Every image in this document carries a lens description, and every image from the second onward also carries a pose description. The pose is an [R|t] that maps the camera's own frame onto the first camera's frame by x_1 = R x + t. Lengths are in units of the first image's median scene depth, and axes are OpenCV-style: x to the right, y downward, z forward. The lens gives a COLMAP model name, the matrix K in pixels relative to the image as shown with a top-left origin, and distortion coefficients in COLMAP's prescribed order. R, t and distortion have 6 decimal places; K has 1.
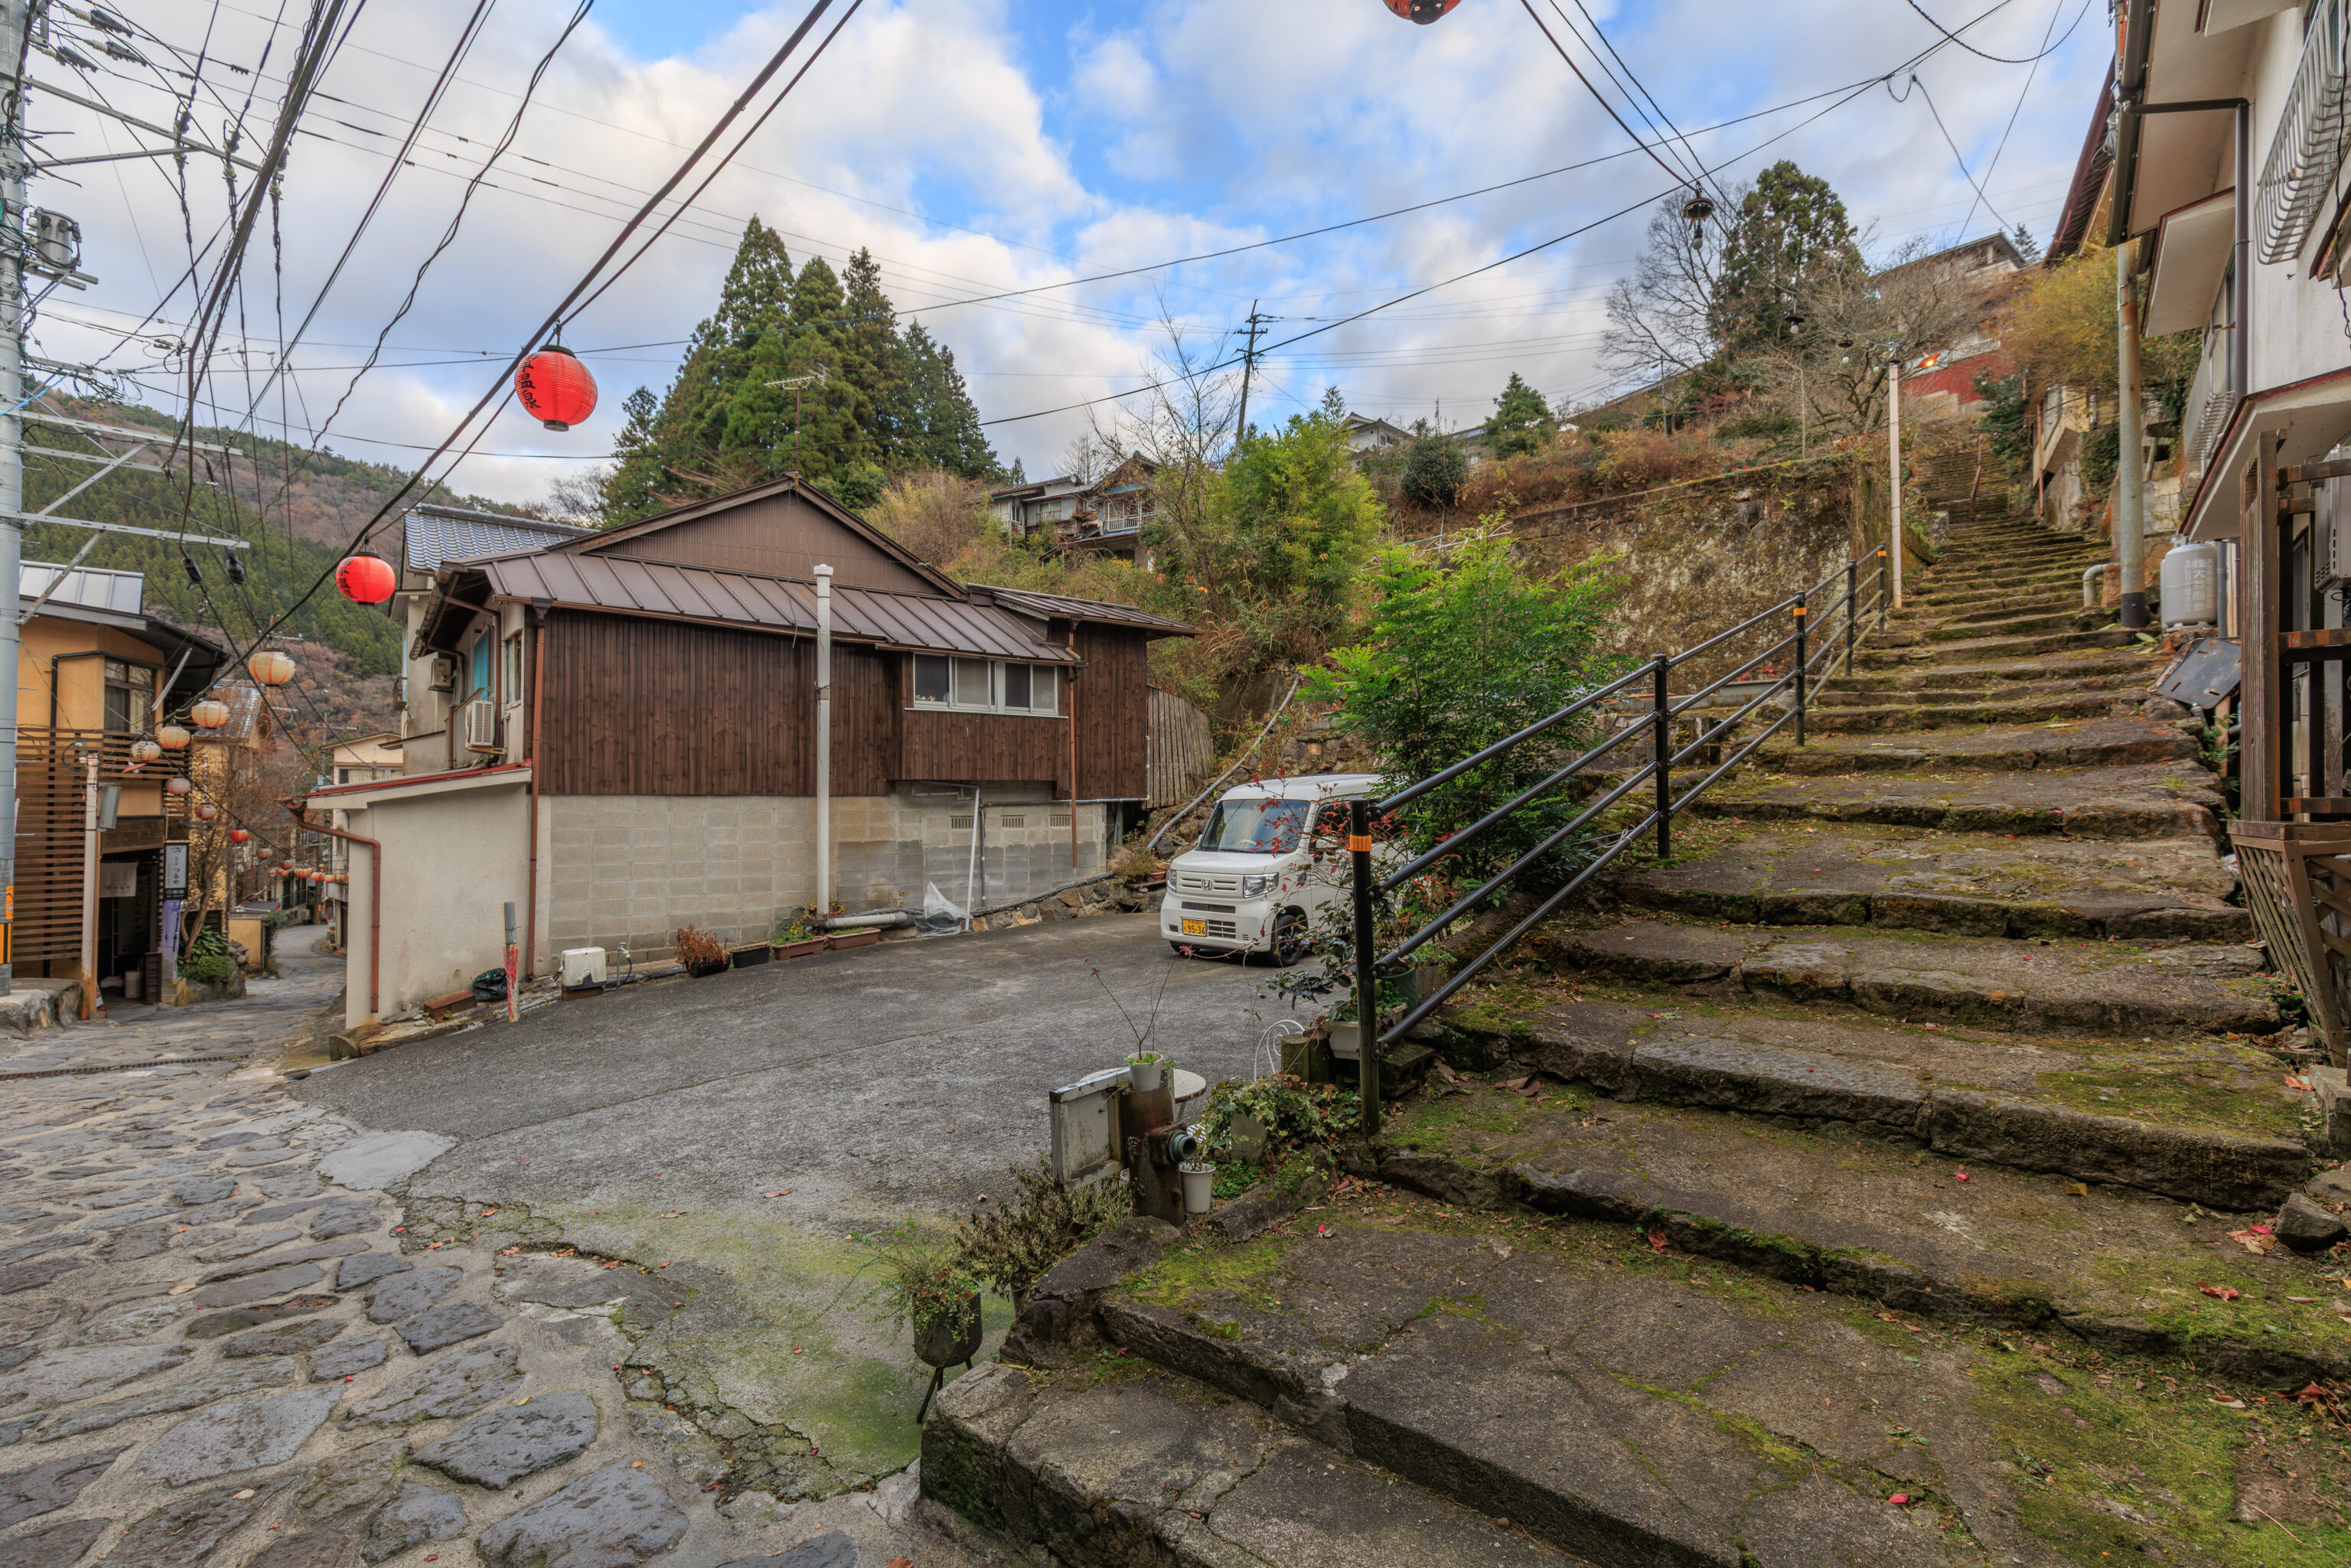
lens RADIAL K [[1033.4, 0, 1169.1], [0, 1033.4, 786.2], [0, 0, 1]] dist [0.003379, -0.000397]
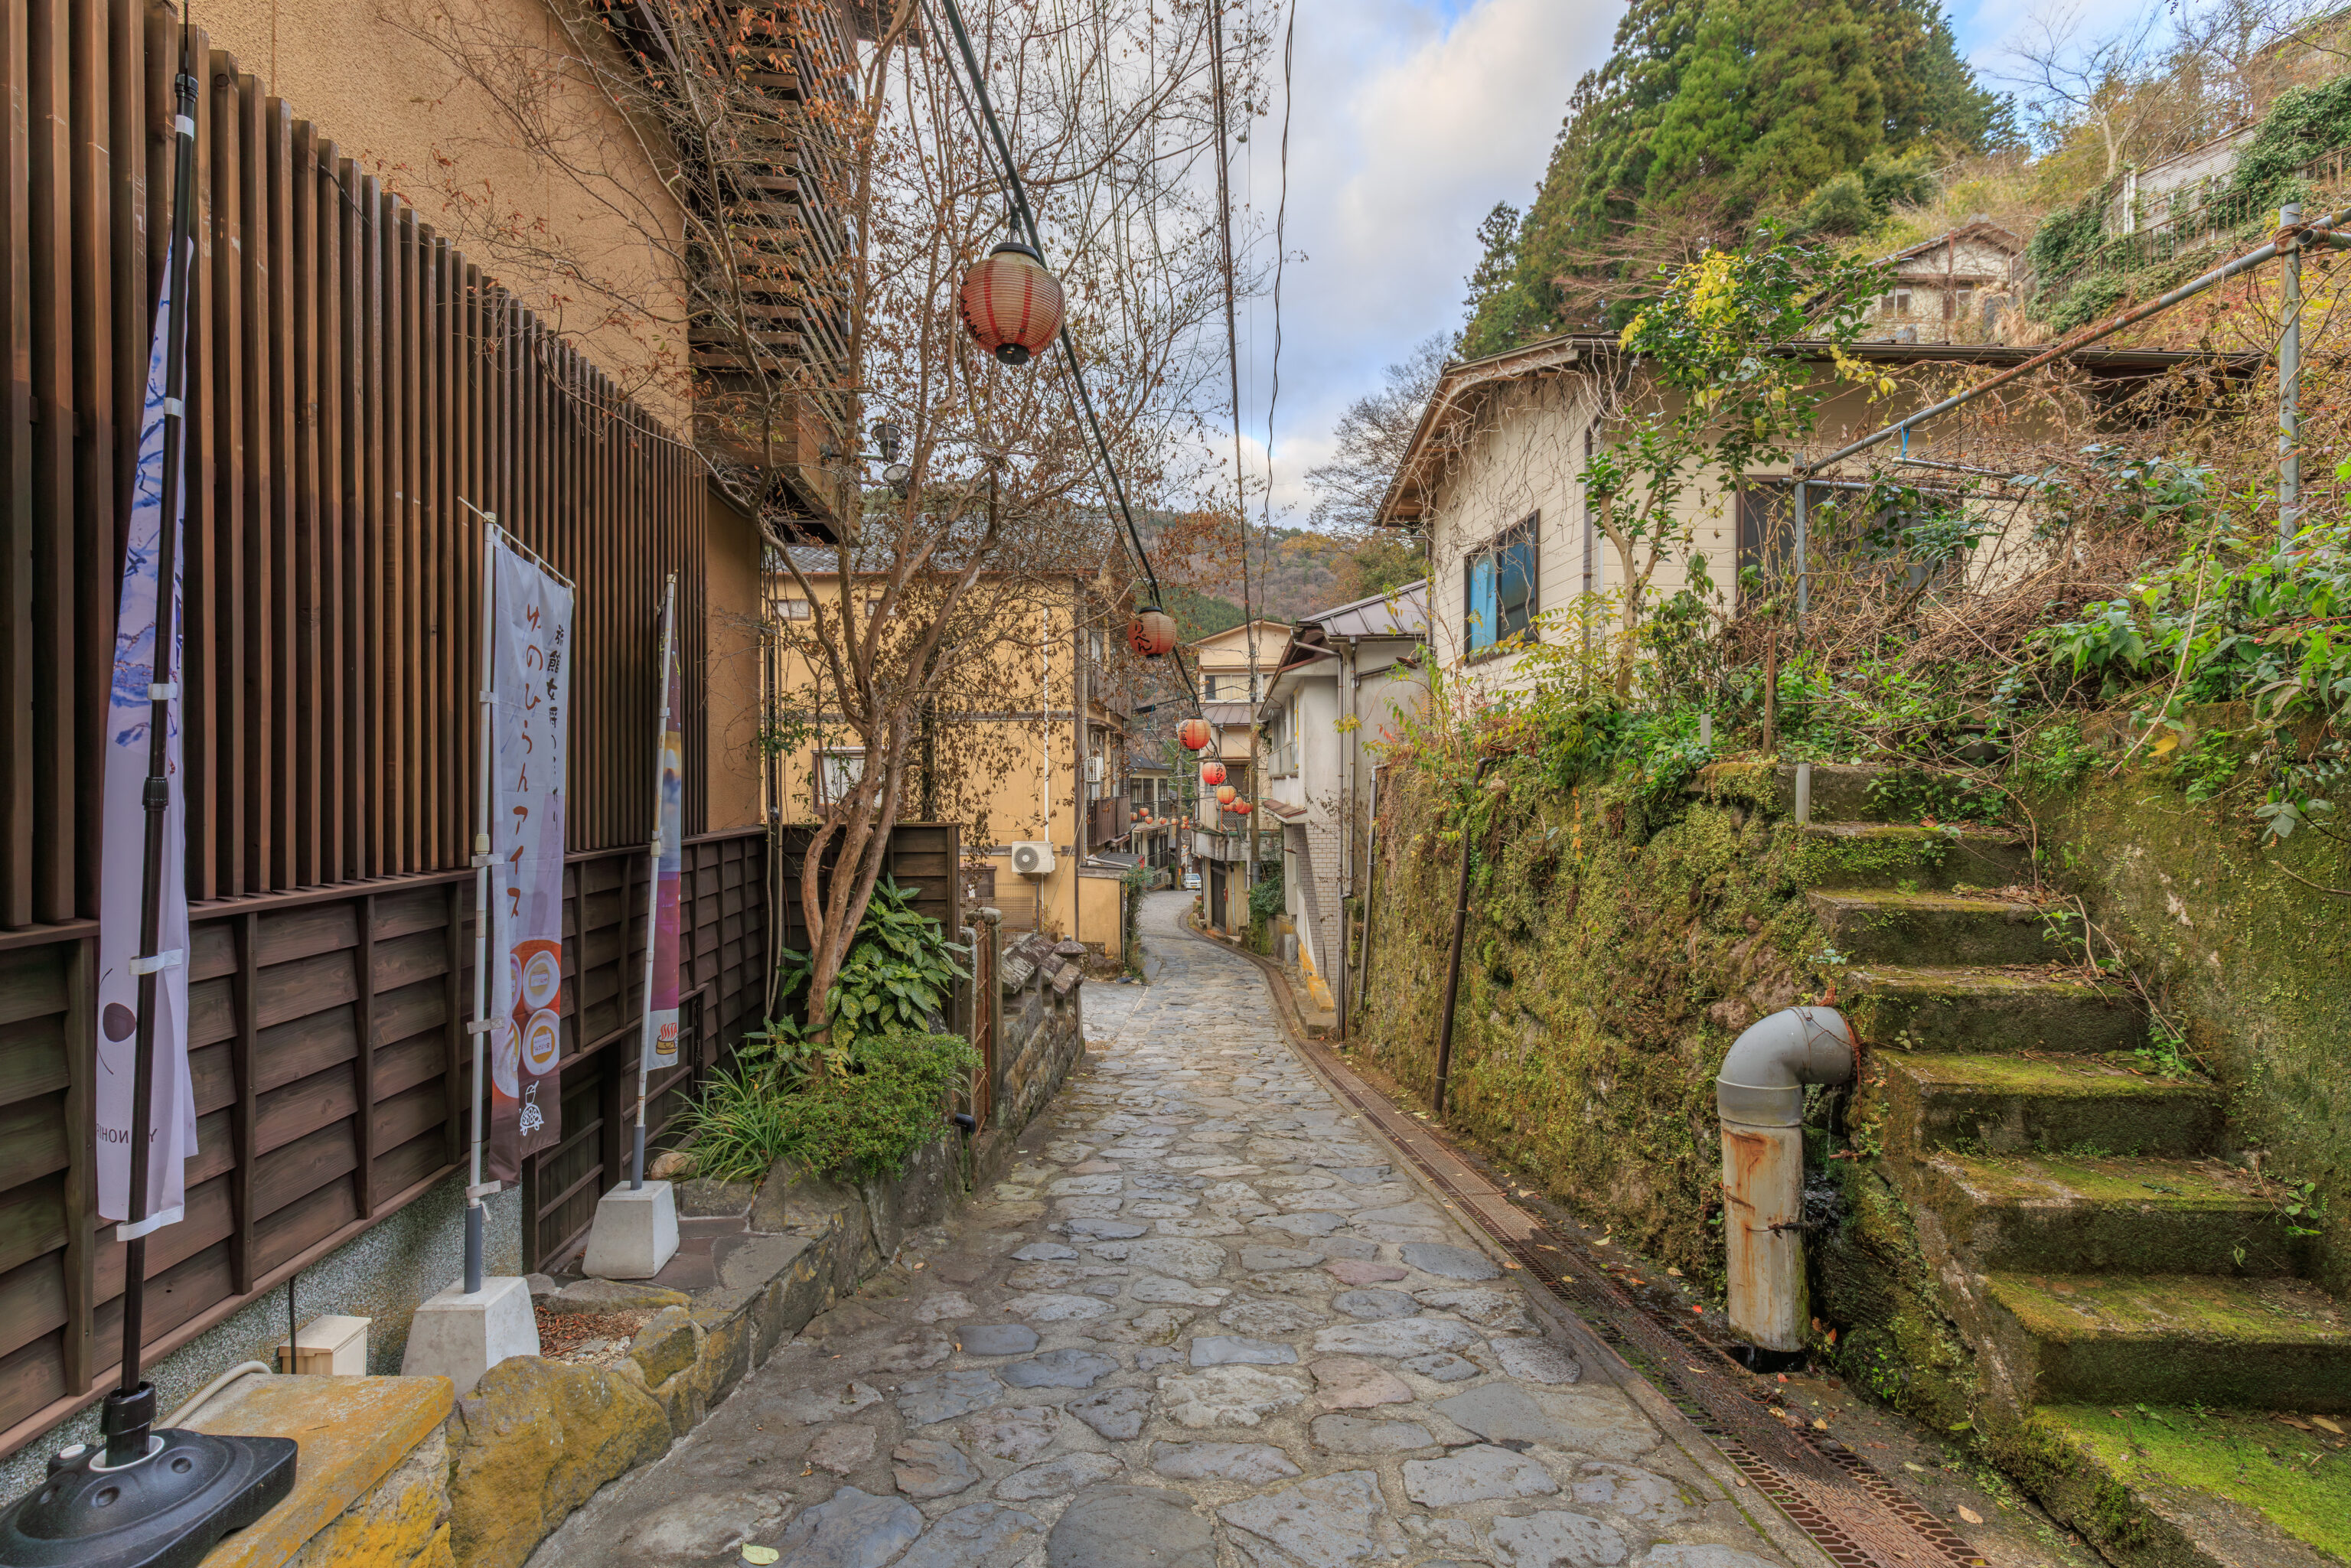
lens RADIAL K [[1033.4, 0, 1169.1], [0, 1033.4, 786.2], [0, 0, 1]] dist [0.003379, -0.000397]
pose [[0.774659, -0.004477, -0.632363, -0.253248], [0.010279, 0.999932, 0.005512, 0.038589], [0.632295, -0.010770, 0.774653, 0.294970]]
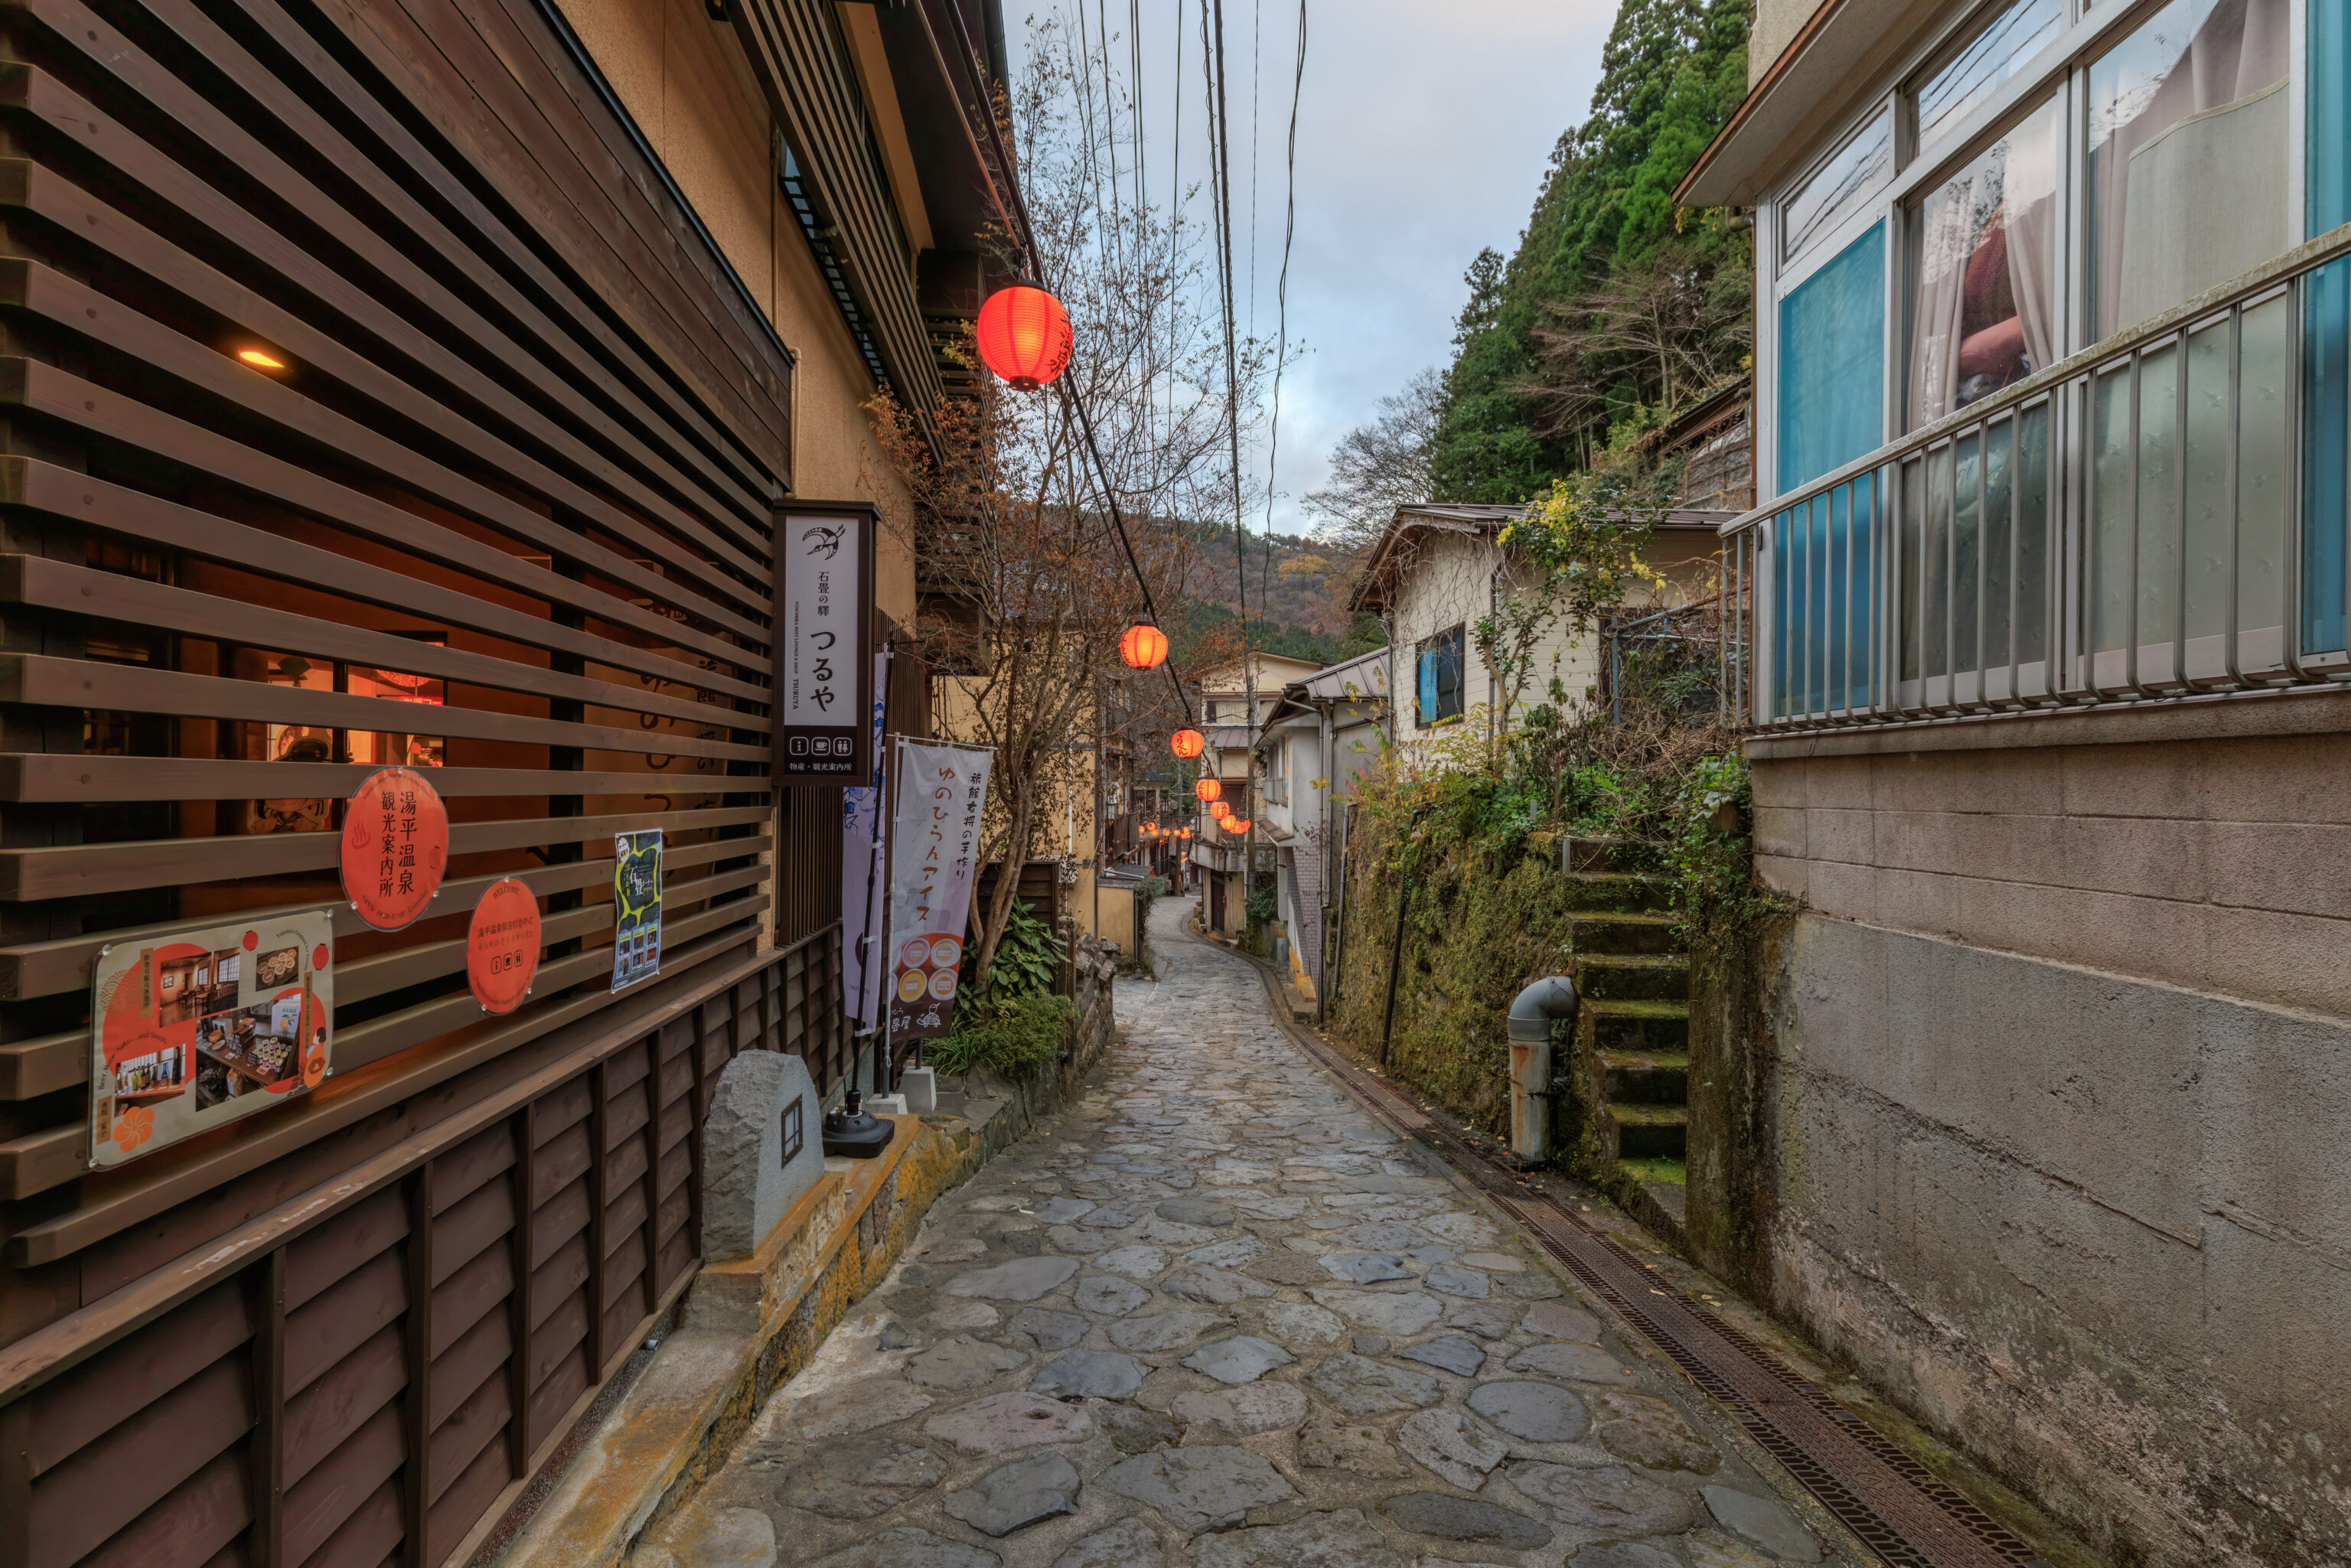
lens RADIAL K [[1033.4, 0, 1169.1], [0, 1033.4, 786.2], [0, 0, 1]] dist [0.003379, -0.000397]
pose [[0.776810, -0.002075, -0.629732, -0.228535], [0.004170, 0.999990, 0.001849, 0.032433], [0.629722, -0.004062, 0.776810, 0.258894]]
